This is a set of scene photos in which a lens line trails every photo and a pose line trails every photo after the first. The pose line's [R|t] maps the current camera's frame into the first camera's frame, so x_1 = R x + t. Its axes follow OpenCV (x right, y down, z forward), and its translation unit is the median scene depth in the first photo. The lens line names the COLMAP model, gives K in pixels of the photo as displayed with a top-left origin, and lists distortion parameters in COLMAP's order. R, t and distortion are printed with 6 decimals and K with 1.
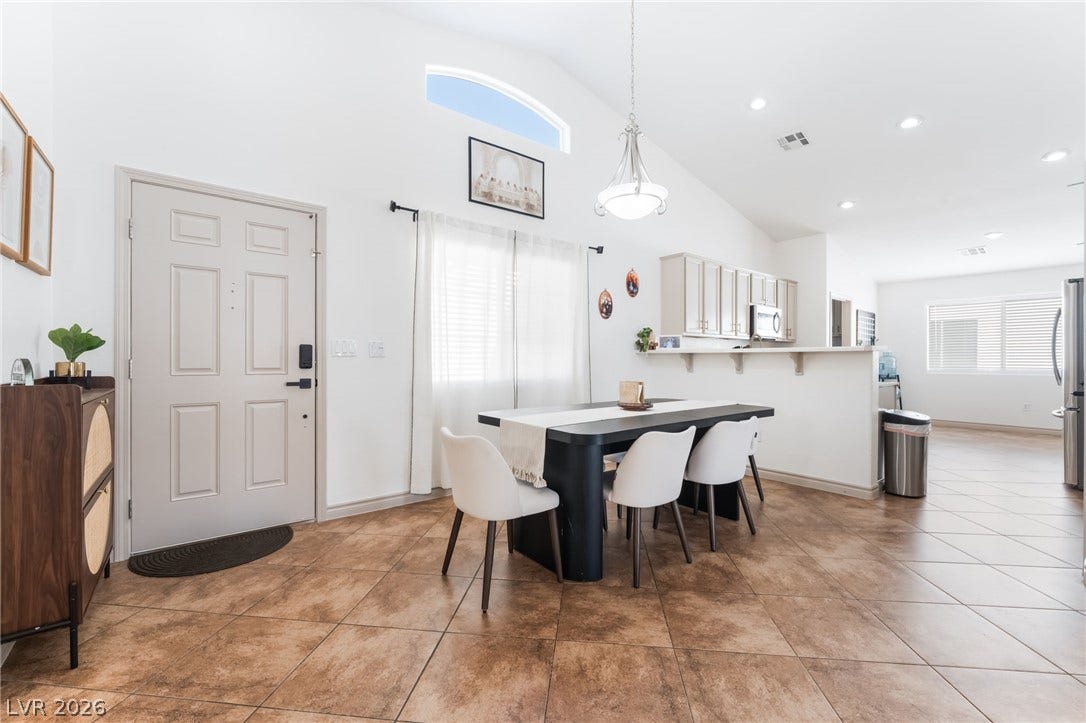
lens RADIAL K [[446.1, 0, 548.9], [0, 446.1, 362.8], [0, 0, 1]] dist [-0.003697, -0.000244]
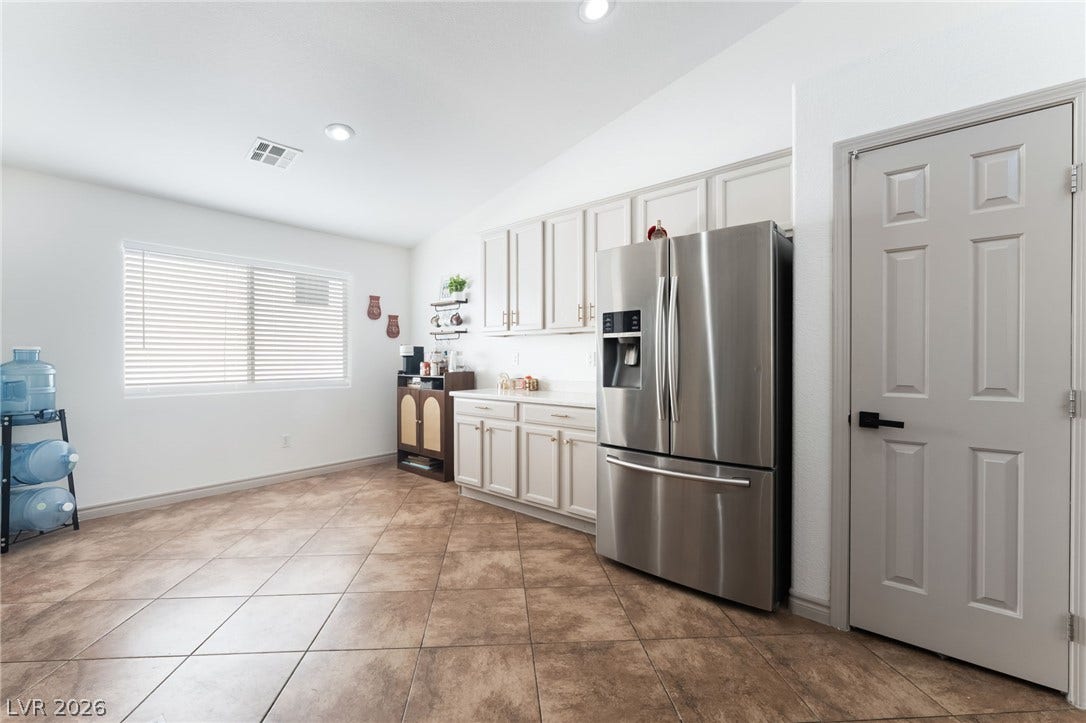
lens RADIAL K [[446.1, 0, 520.7], [0, 446.1, 355.3], [0, 0, 1]] dist [-0.003697, -0.000244]
pose [[-0.165944, 0.002195, 0.986133, 0.886739], [0.011709, 0.999931, -0.000256, -0.036272], [-0.986066, 0.011504, -0.165959, 1.752773]]
